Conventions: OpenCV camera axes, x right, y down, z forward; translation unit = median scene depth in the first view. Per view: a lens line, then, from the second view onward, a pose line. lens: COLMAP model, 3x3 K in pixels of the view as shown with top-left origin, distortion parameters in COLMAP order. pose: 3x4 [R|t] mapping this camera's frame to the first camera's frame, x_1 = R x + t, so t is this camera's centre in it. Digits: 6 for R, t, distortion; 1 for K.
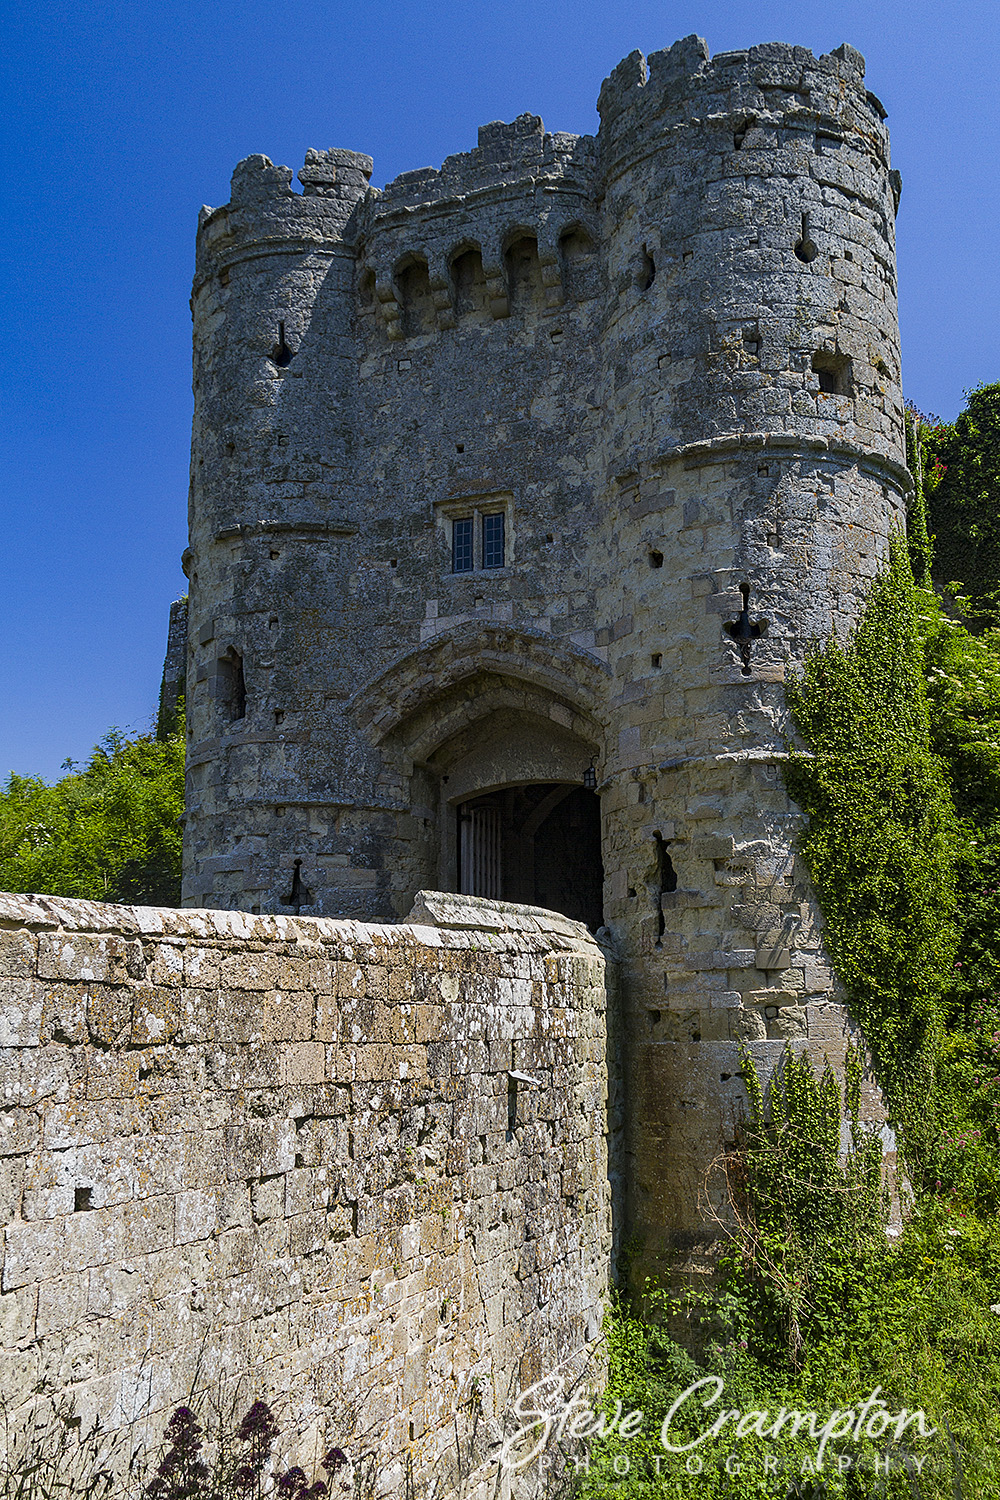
lens RADIAL K [[1289.3, 0, 570.7], [0, 1289.3, 842.7], [0, 0, 1]] dist [0.013786, -0.011157]
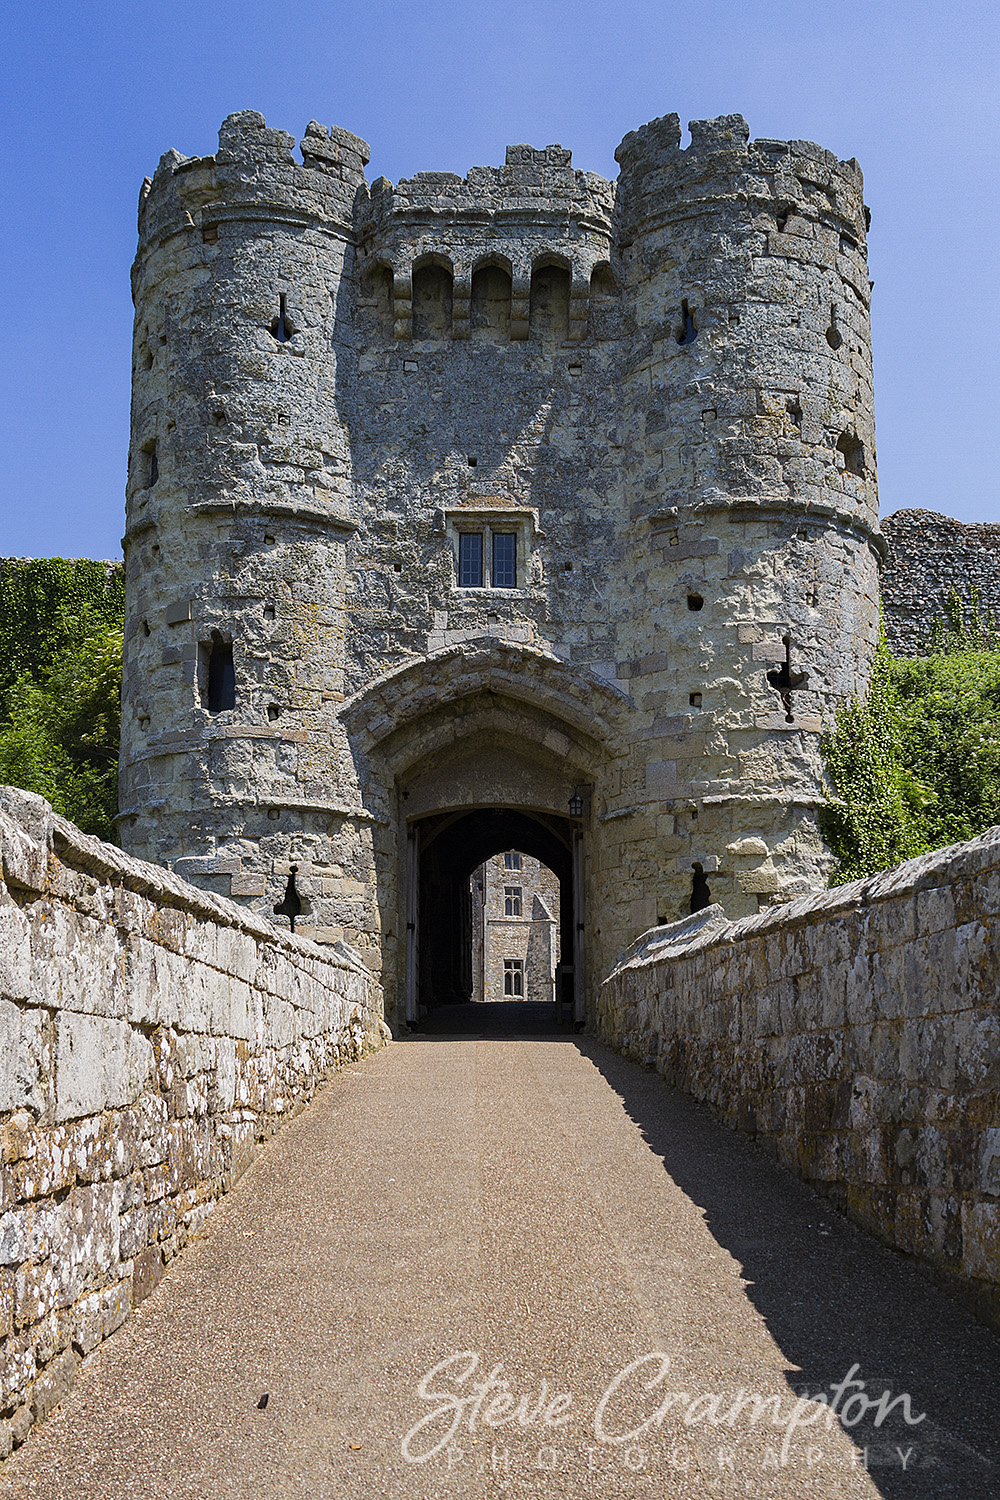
lens RADIAL K [[1289.3, 0, 484.0], [0, 1289.3, 873.3], [0, 0, 1]] dist [0.013786, -0.011157]
pose [[0.940696, 0.067476, 0.332471, -0.402291], [-0.063459, 0.997721, -0.022940, 0.031192], [-0.333261, 0.000481, 0.942834, 0.071650]]
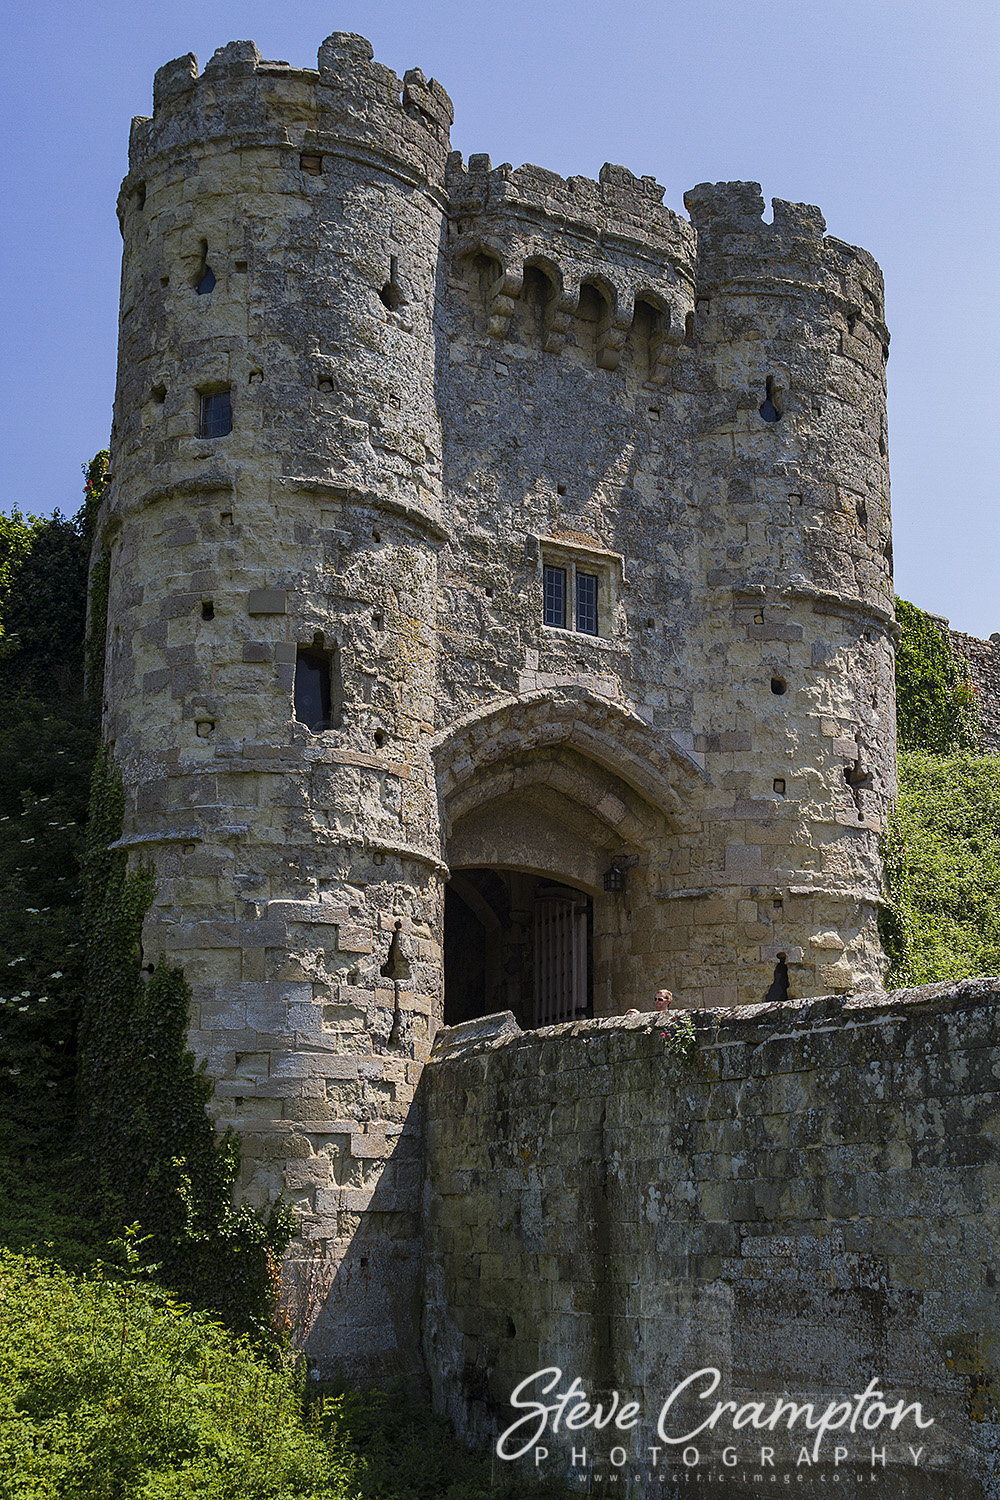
lens RADIAL K [[1843.9, 0, 670.3], [0, 1843.9, 857.7], [0, 0, 1]] dist [-0.030013, 0.000000]
pose [[0.600896, 0.171001, 0.780822, -1.037773], [-0.113468, 0.985205, -0.128439, 0.104087], [-0.791232, -0.011420, 0.611409, 0.167917]]
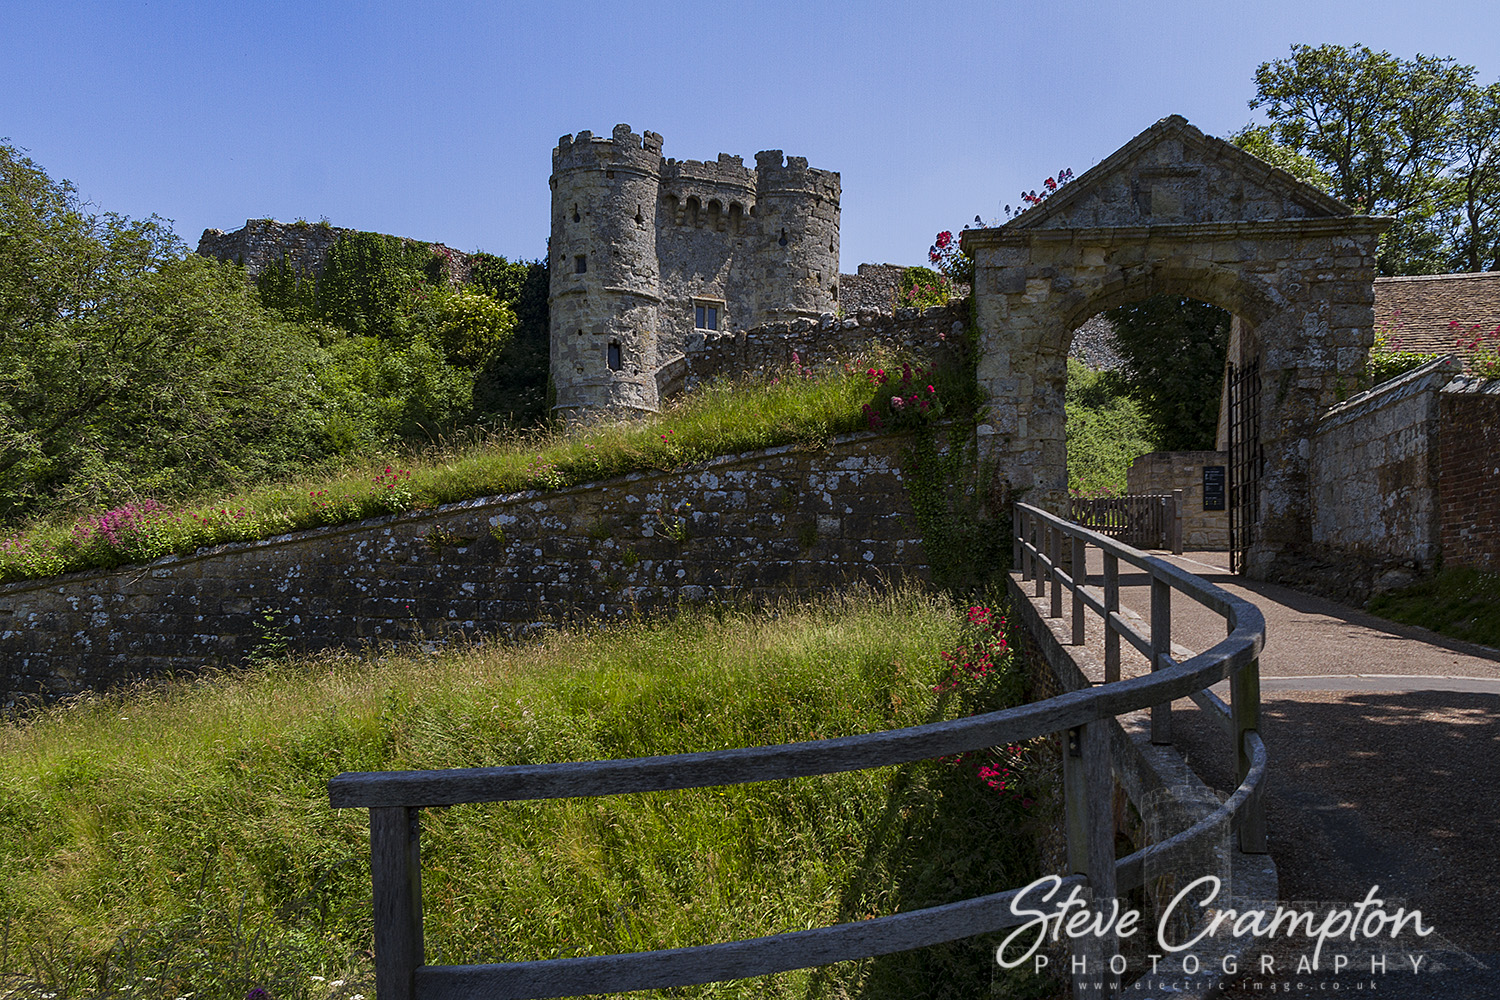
lens RADIAL K [[1313.6, 0, 764.4], [0, 1313.6, 536.9], [0, 0, 1]] dist [0.036433, -0.006351]
pose [[0.726494, 0.068774, 0.683723, -1.824146], [-0.122227, 0.992046, 0.030086, 0.112633], [-0.676215, -0.105427, 0.729122, -1.082850]]
